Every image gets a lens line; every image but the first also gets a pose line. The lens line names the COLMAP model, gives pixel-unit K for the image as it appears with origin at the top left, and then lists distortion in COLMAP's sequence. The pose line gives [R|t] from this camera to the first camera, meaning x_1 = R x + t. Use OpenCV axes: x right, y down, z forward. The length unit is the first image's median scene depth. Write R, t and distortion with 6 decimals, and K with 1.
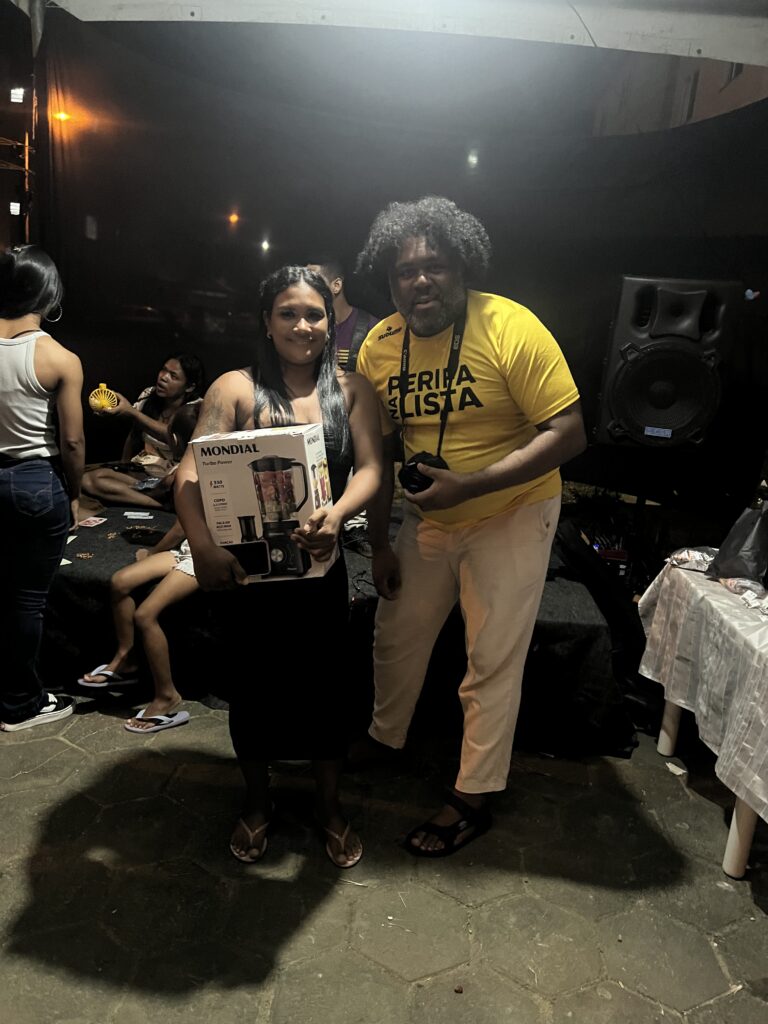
lens RADIAL K [[760.7, 0, 374.0], [0, 760.7, 516.3], [0, 0, 1]] dist [0.021990, -0.007318]
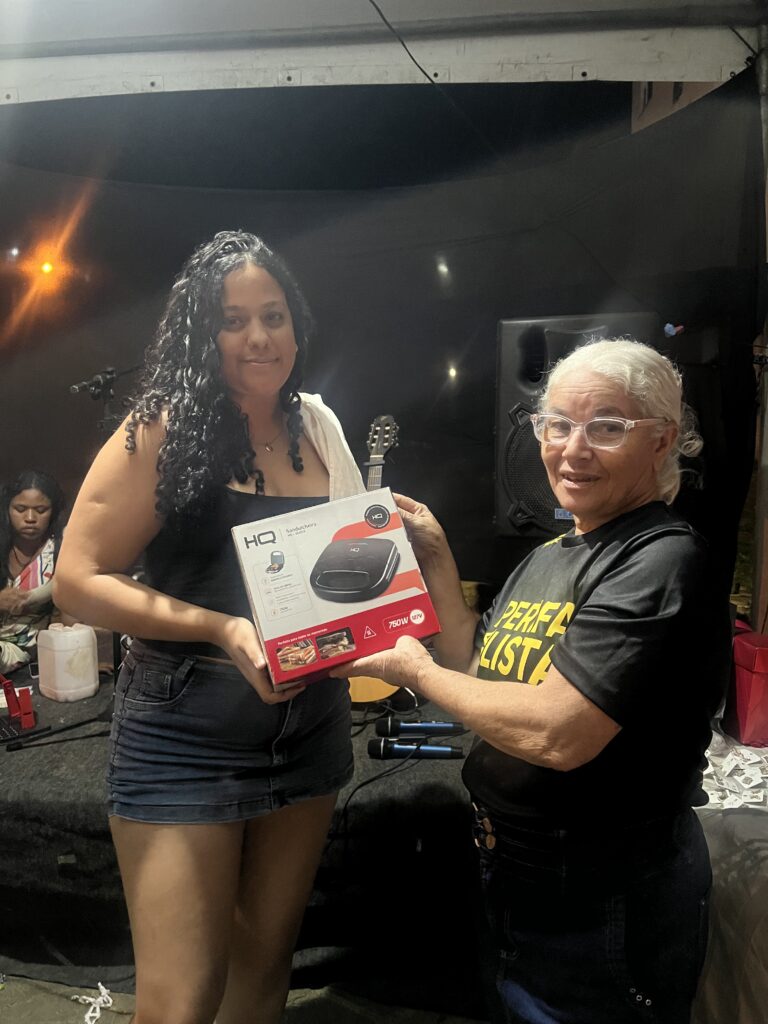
lens RADIAL K [[752.3, 0, 384.0], [0, 752.3, 512.0], [0, 0, 1]] dist [0.022783, -0.004049]
pose [[0.995678, -0.090206, -0.022081, 0.204290], [0.085905, 0.984935, -0.150081, -0.017476], [0.035287, 0.147535, 0.988427, 0.263257]]
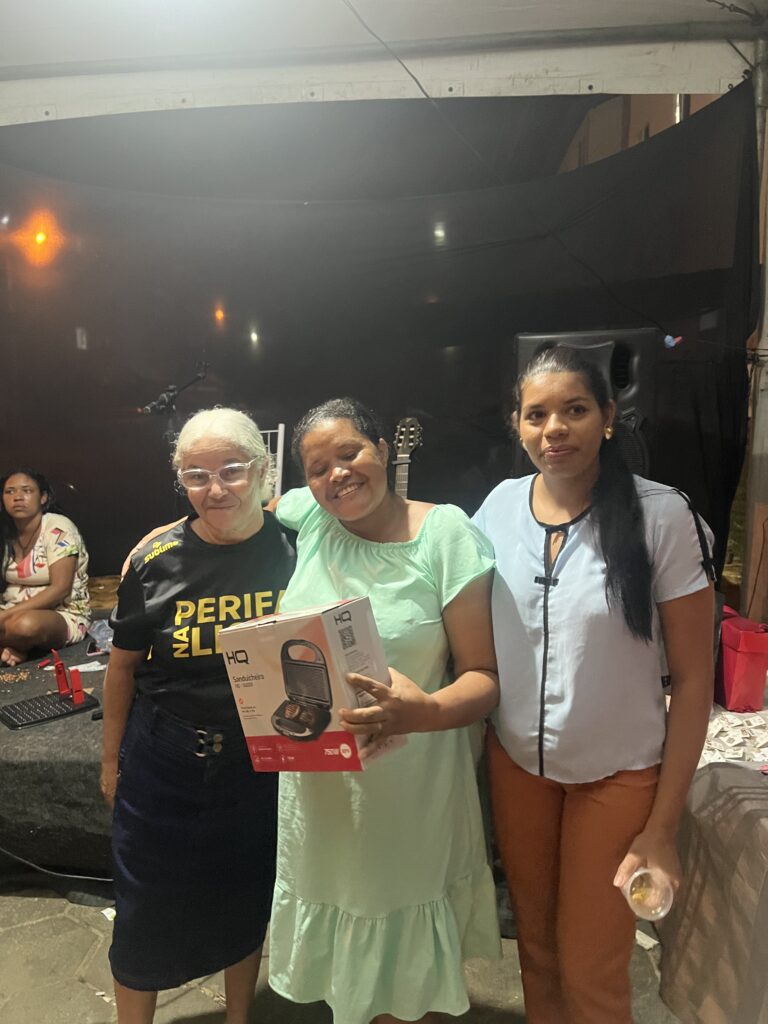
lens RADIAL K [[760.7, 0, 374.0], [0, 760.7, 516.3], [0, 0, 1]] dist [0.021990, -0.007318]
pose [[0.994460, -0.100444, -0.030992, 0.168727], [0.097038, 0.990574, -0.096682, -0.043884], [0.040411, 0.093139, 0.994833, 0.153547]]
